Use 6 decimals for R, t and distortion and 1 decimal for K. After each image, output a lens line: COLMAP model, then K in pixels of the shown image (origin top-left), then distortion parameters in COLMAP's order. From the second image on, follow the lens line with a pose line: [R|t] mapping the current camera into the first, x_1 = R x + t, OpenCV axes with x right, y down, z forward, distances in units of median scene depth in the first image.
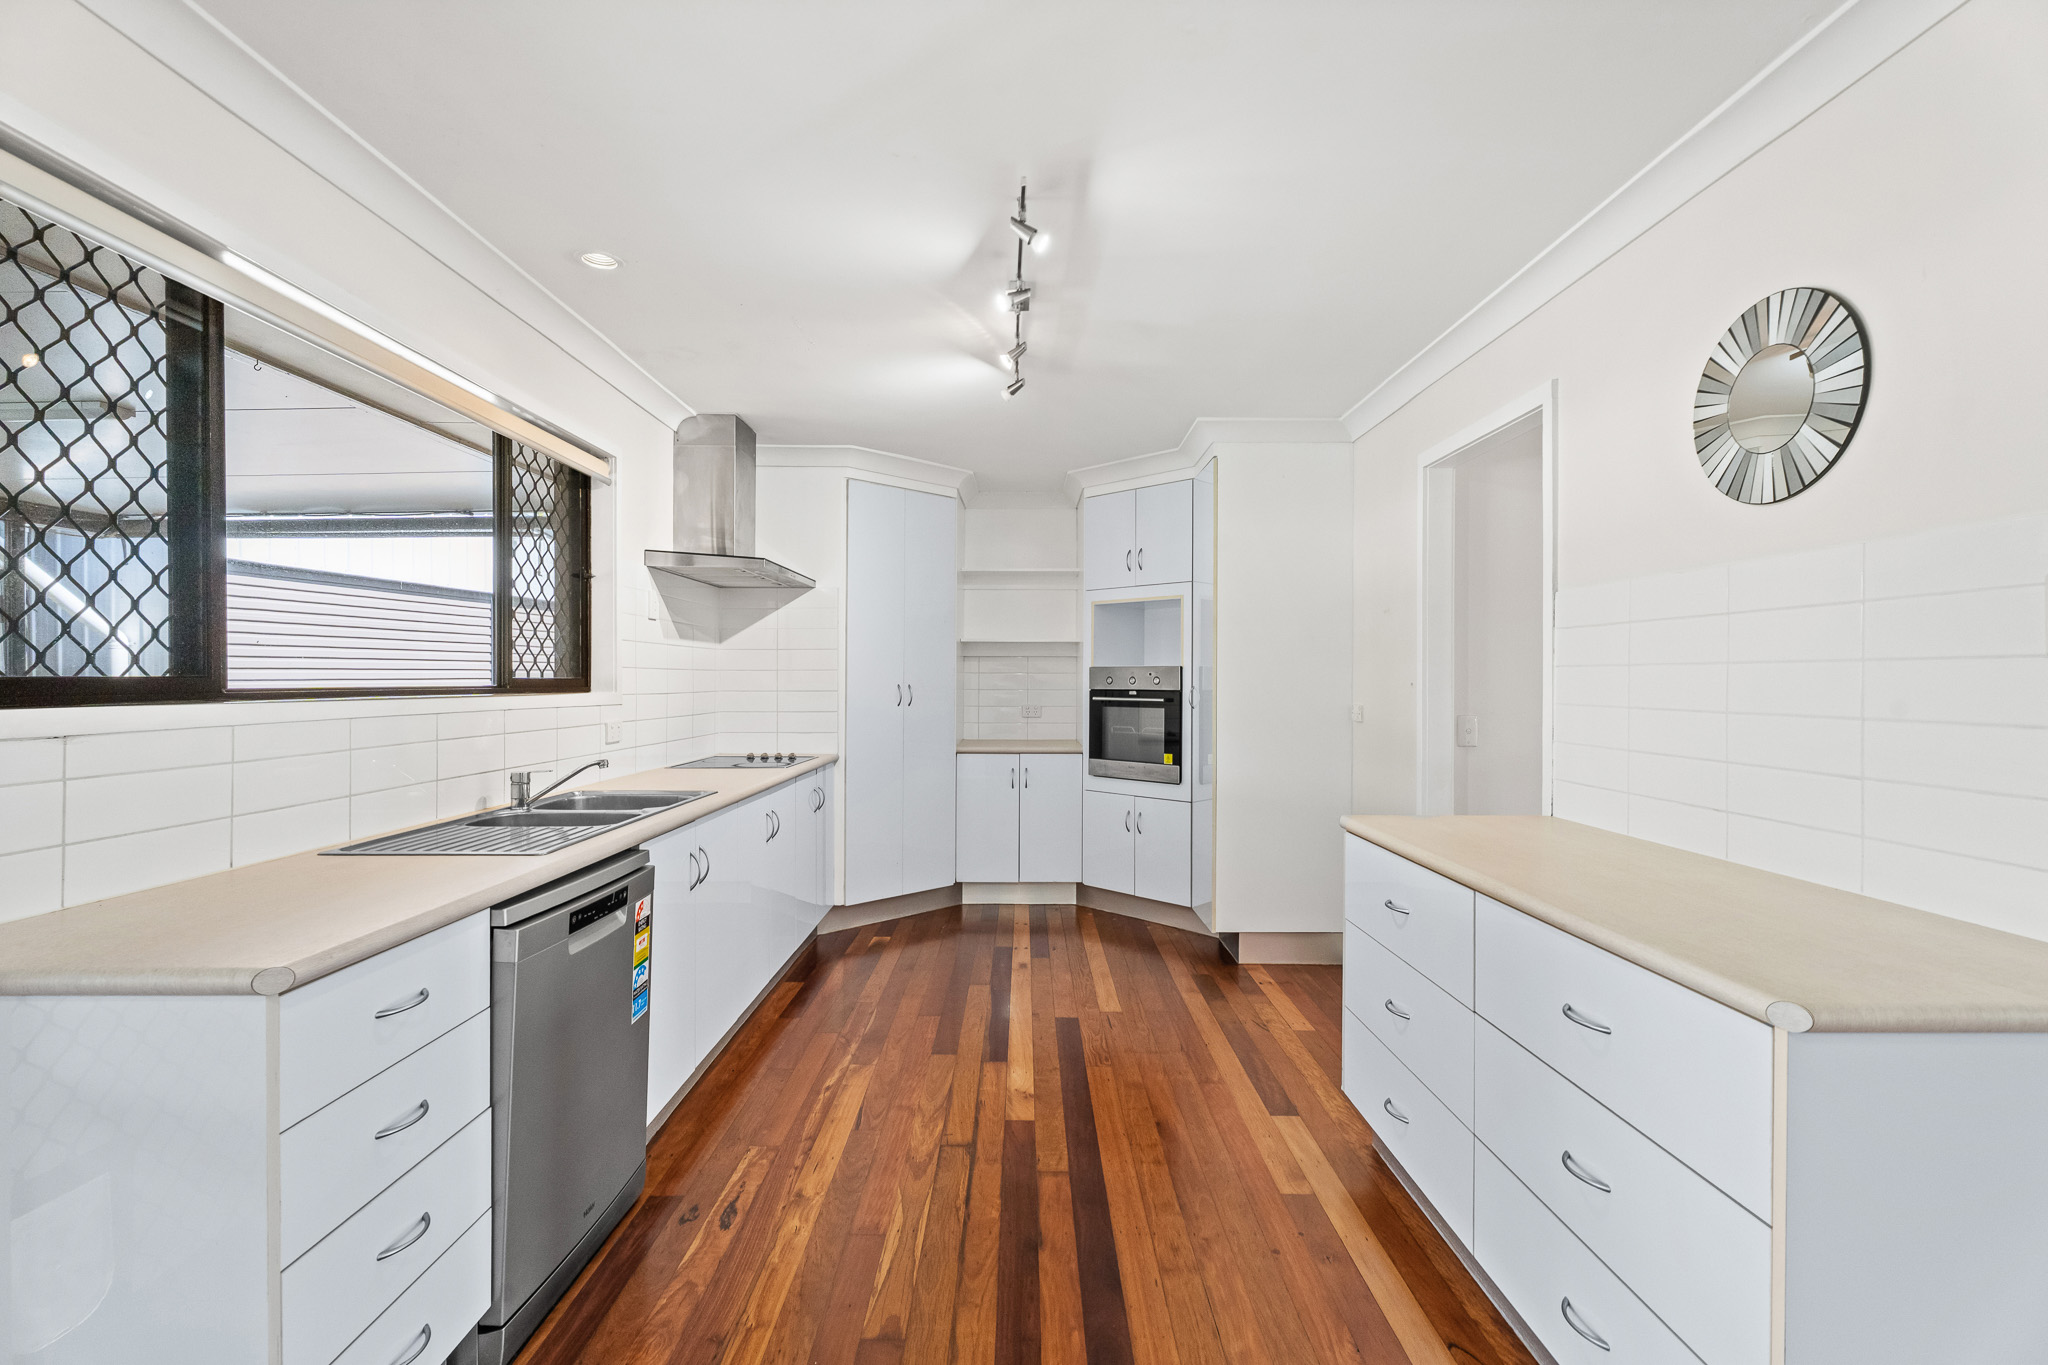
lens RADIAL K [[917.2, 0, 1024.0], [0, 917.2, 682.5], [0, 0, 1]] dist [0.001220, 0.000157]
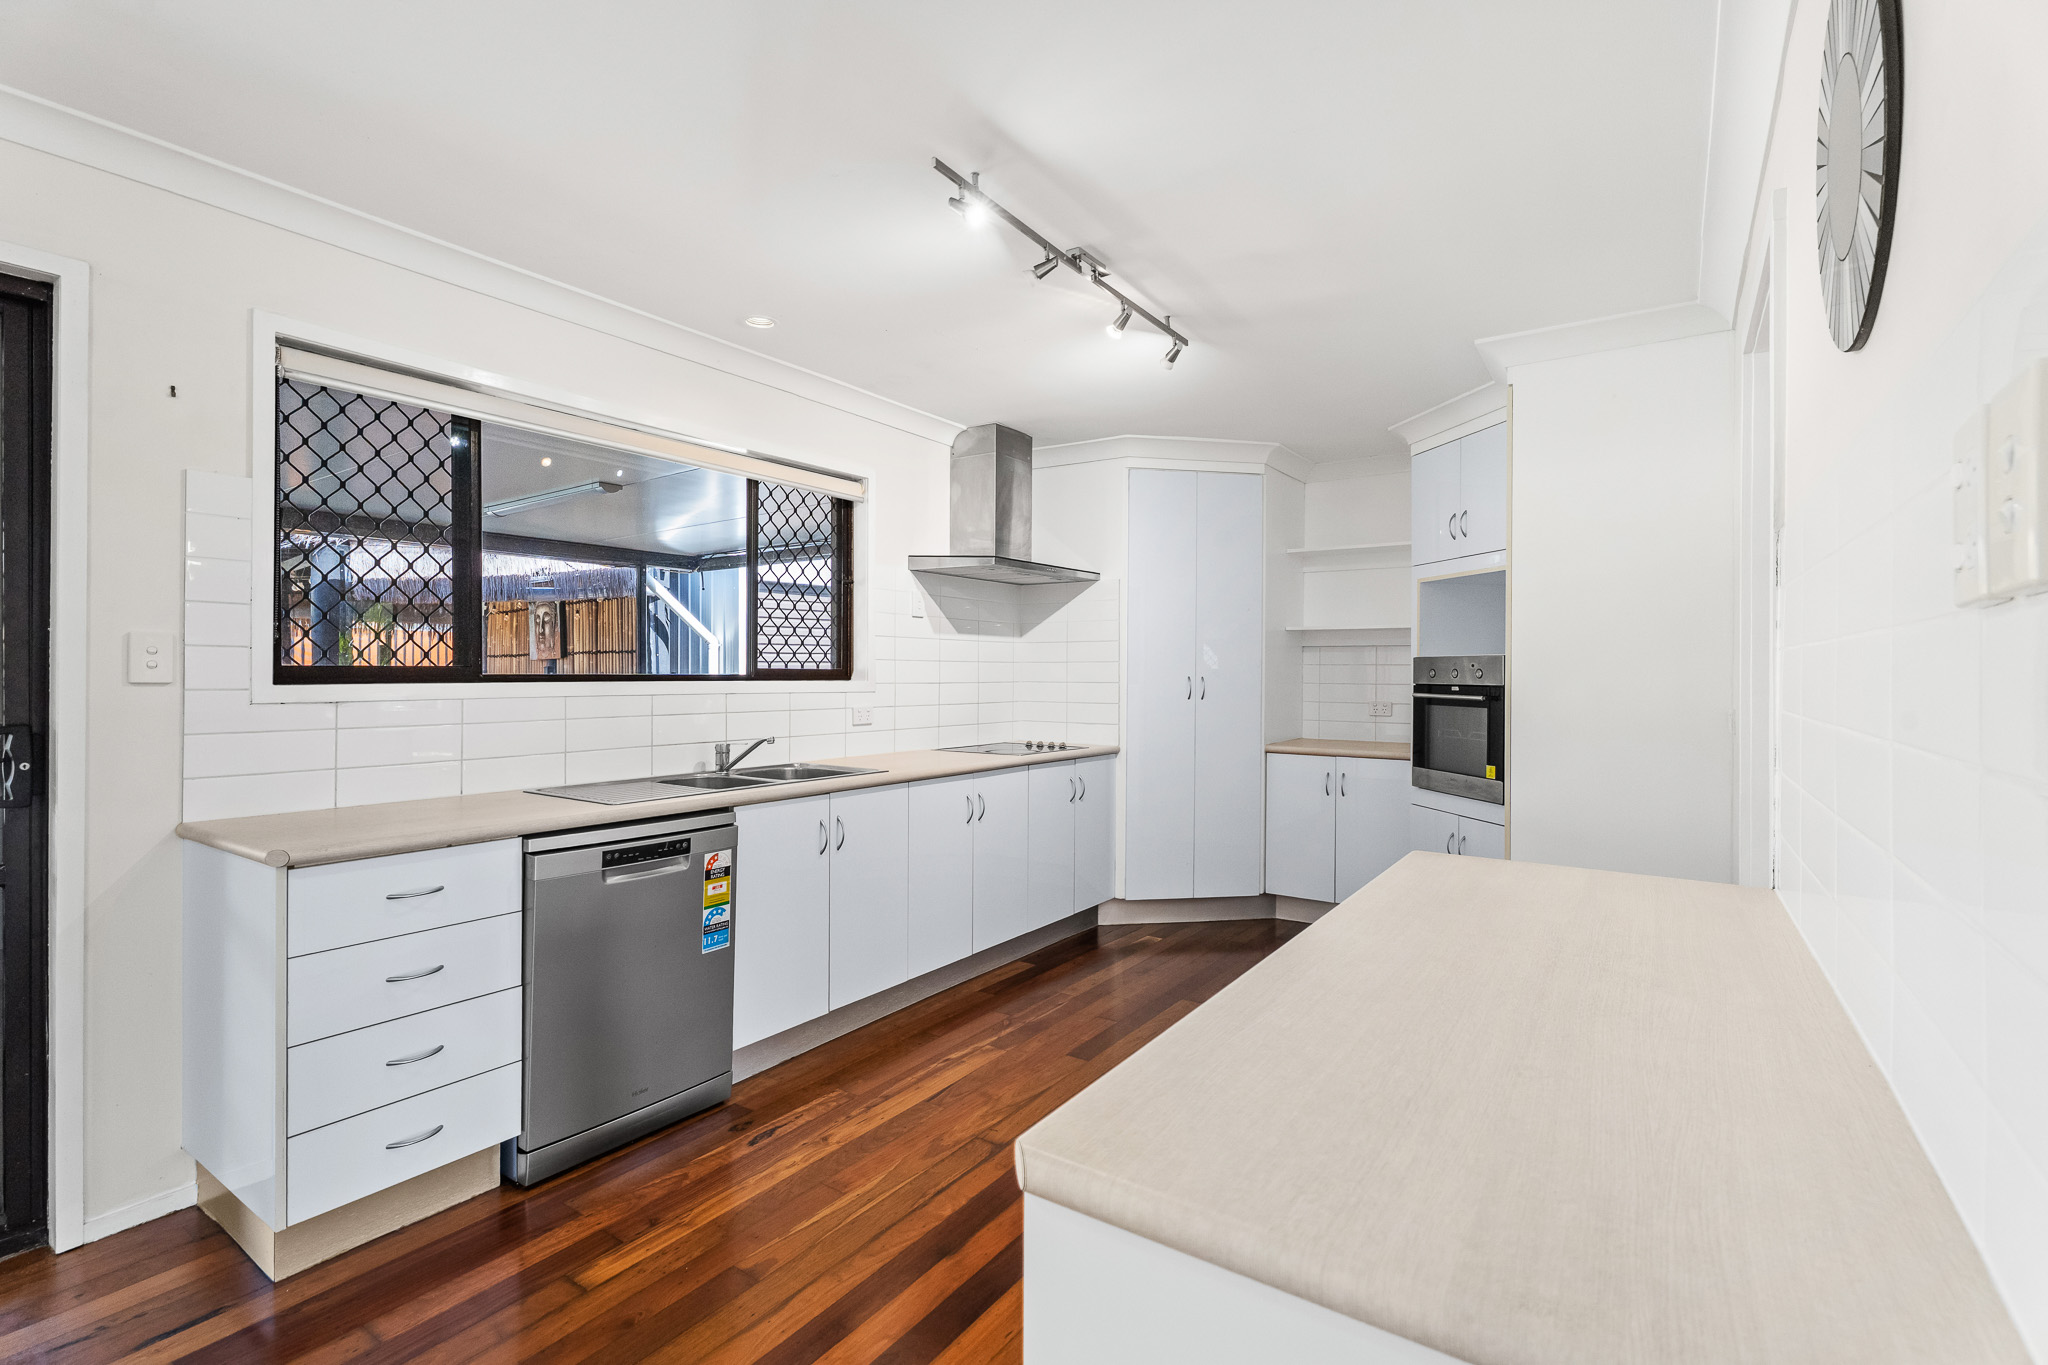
lens RADIAL K [[938.4, 0, 1024.1], [0, 938.4, 669.7], [0, 0, 1]] dist [-0.003180, -0.000036]
pose [[0.823650, 0.001060, -0.567098, 0.388416], [-0.005240, 0.999970, -0.005741, 0.001900], [0.567074, 0.007700, 0.823631, 0.137474]]
